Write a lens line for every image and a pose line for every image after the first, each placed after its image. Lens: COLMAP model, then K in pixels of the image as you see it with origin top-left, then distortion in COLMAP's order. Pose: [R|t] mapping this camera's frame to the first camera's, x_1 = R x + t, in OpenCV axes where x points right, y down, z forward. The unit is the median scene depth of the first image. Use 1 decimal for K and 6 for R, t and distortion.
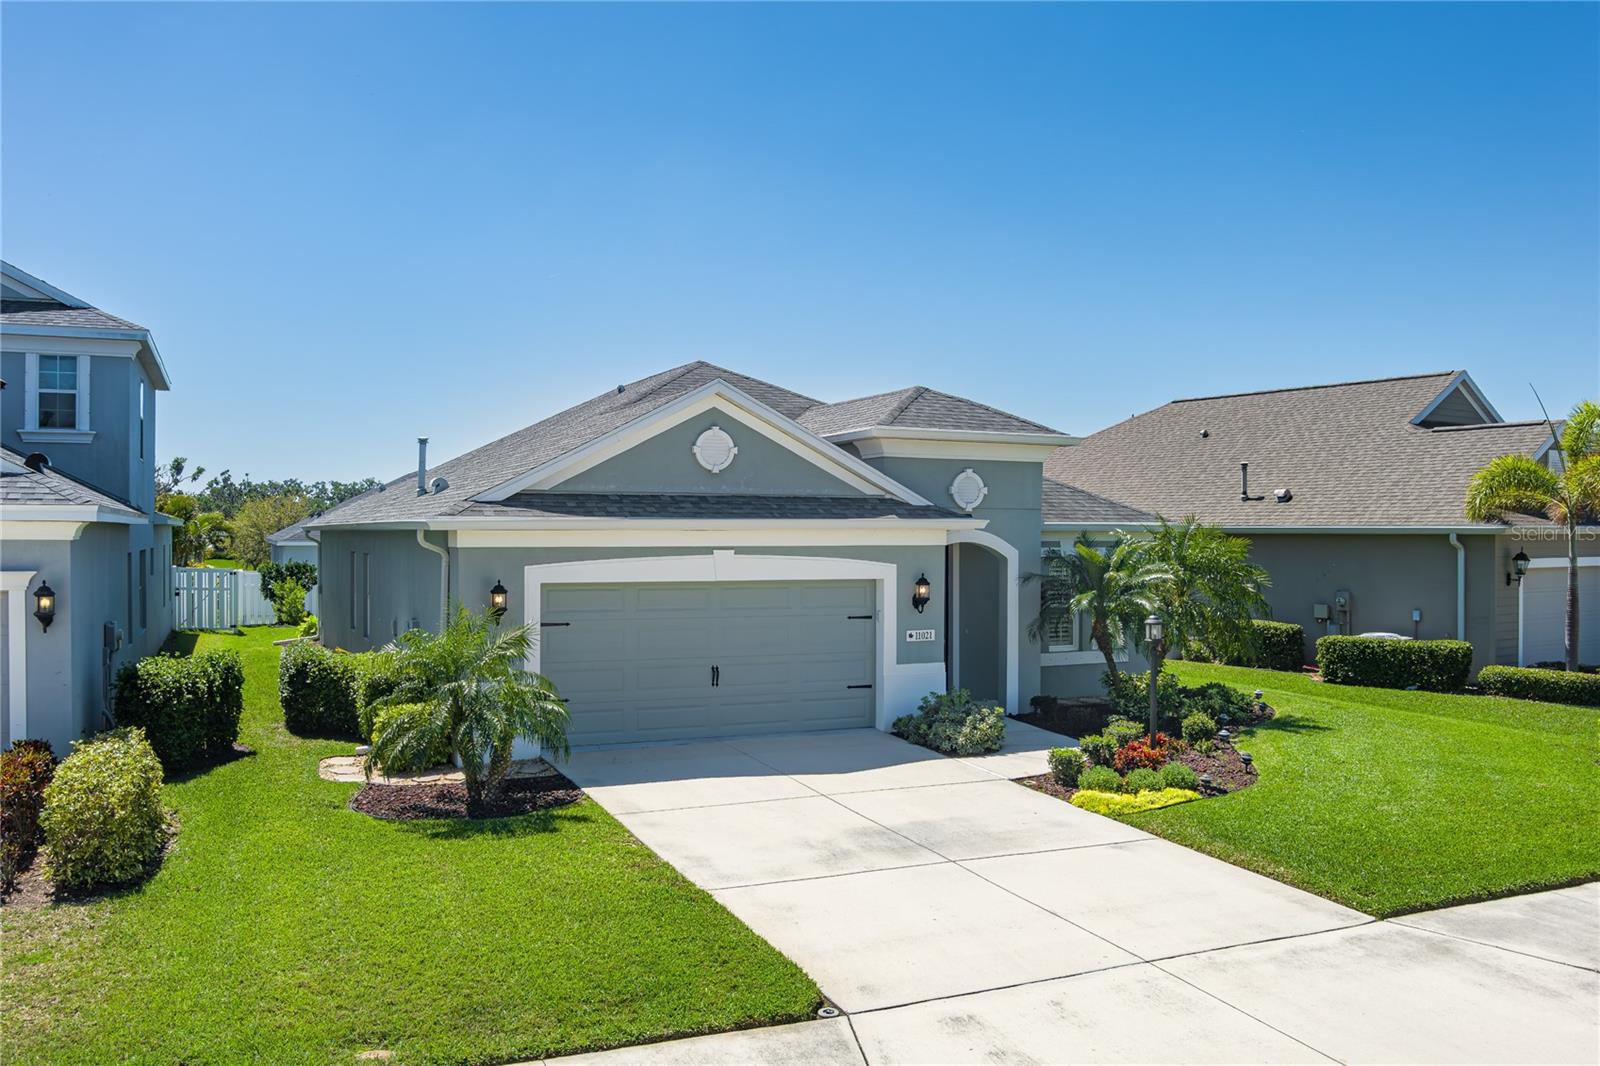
lens RADIAL K [[1214.2, 0, 779.3], [0, 1214.2, 529.0], [0, 0, 1]] dist [-0.053686, 0.012176]
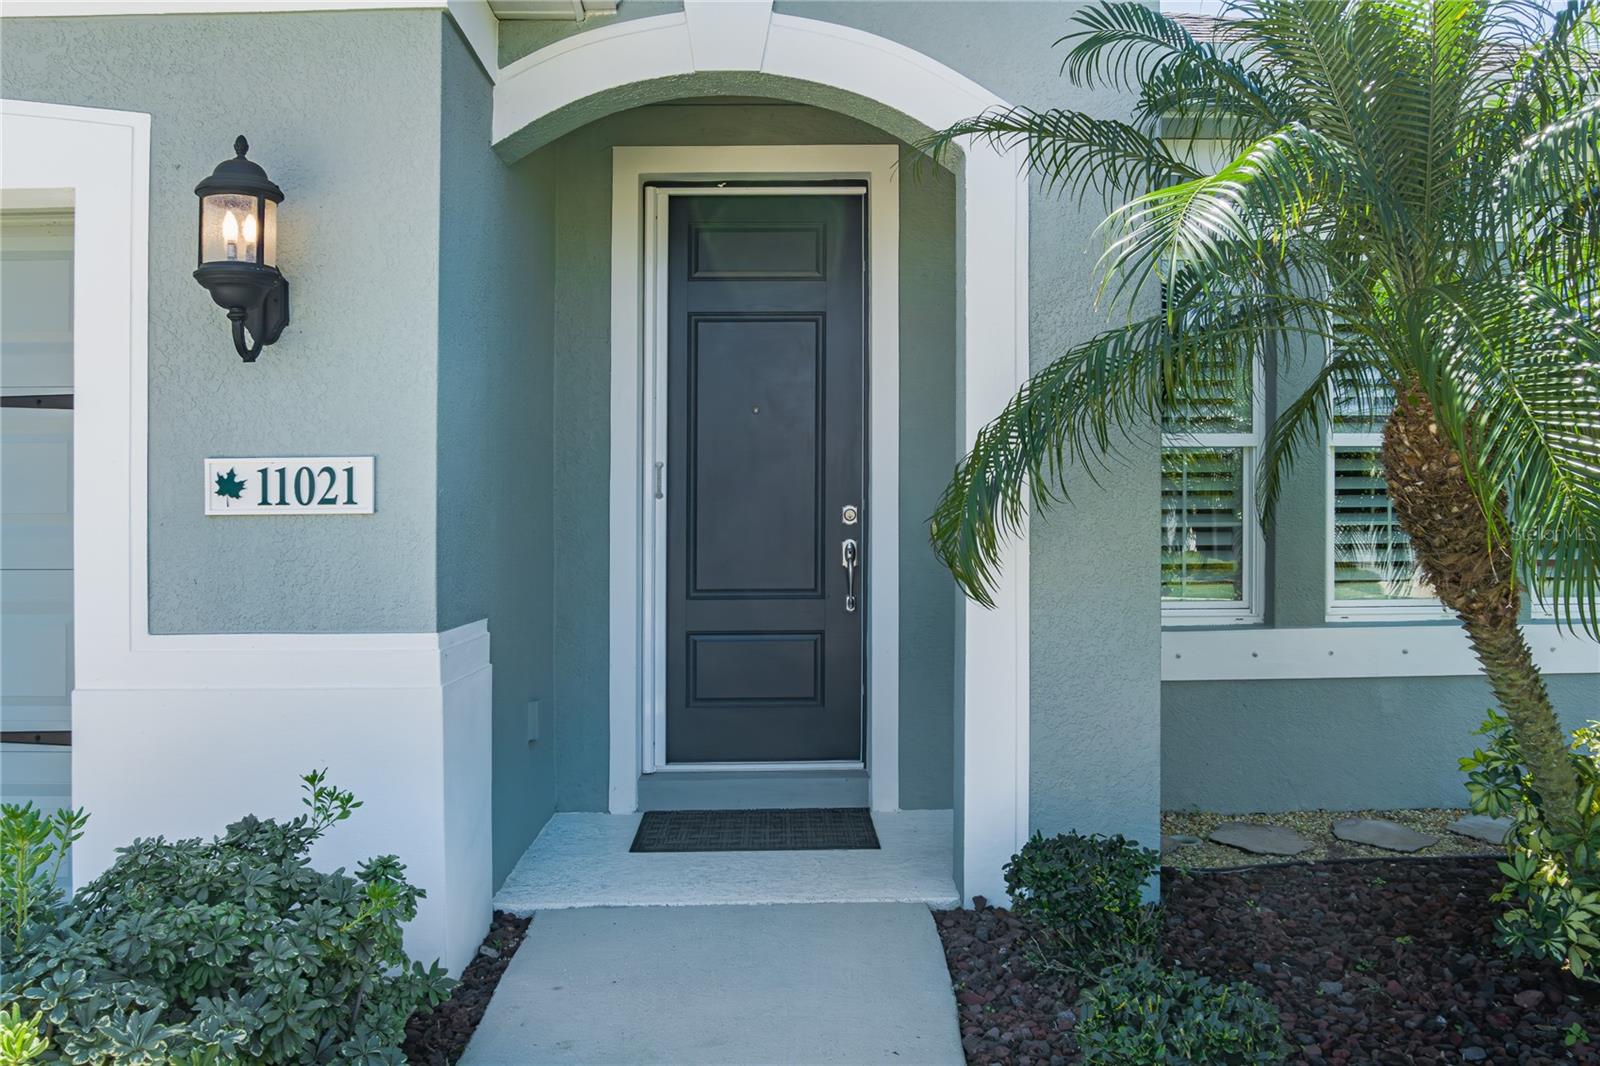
lens RADIAL K [[1279.0, 0, 810.9], [0, 1279.0, 527.6], [0, 0, 1]] dist [-0.065852, 0.003634]
pose [[0.922242, -0.004055, -0.386591, 0.285940], [0.006147, 0.999972, 0.004177, 0.100438], [0.386563, -0.006228, 0.922242, 0.907245]]
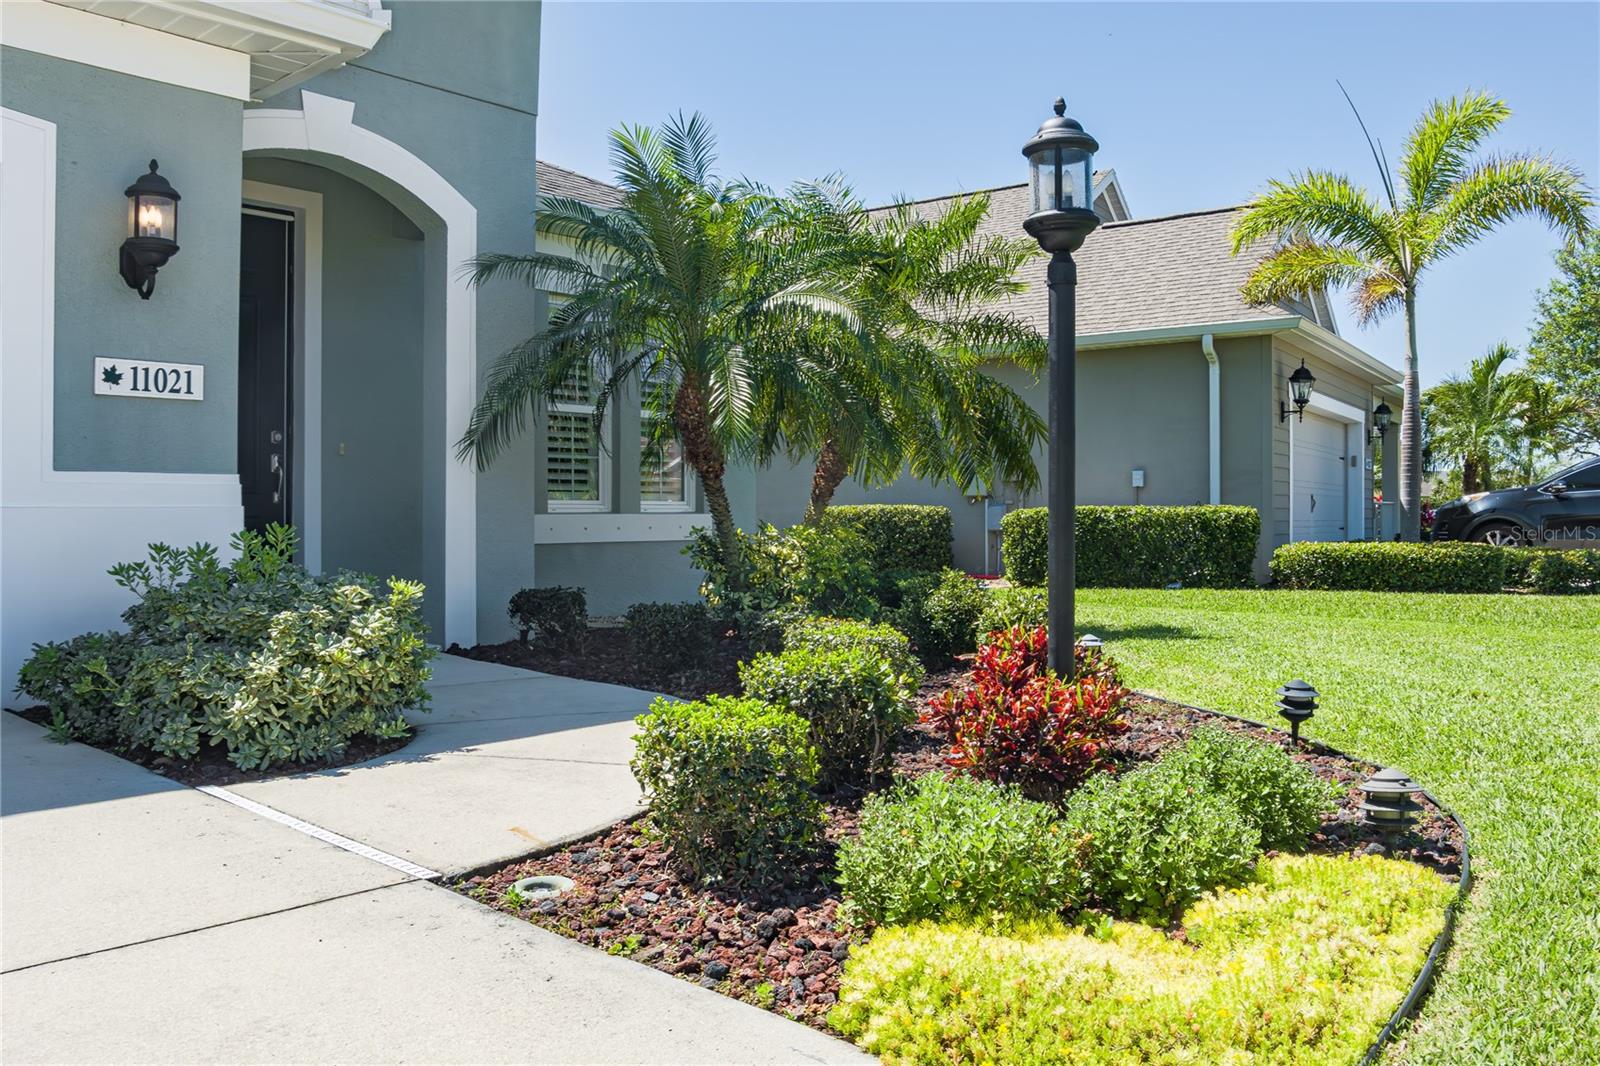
lens RADIAL K [[1268.2, 0, 764.5], [0, 1268.2, 526.1], [0, 0, 1]] dist [-0.067681, -0.000135]
pose [[0.912590, -0.007482, 0.408807, 0.137606], [0.006332, 0.999971, 0.004167, 0.132216], [-0.408827, -0.001214, 0.912611, 0.701645]]
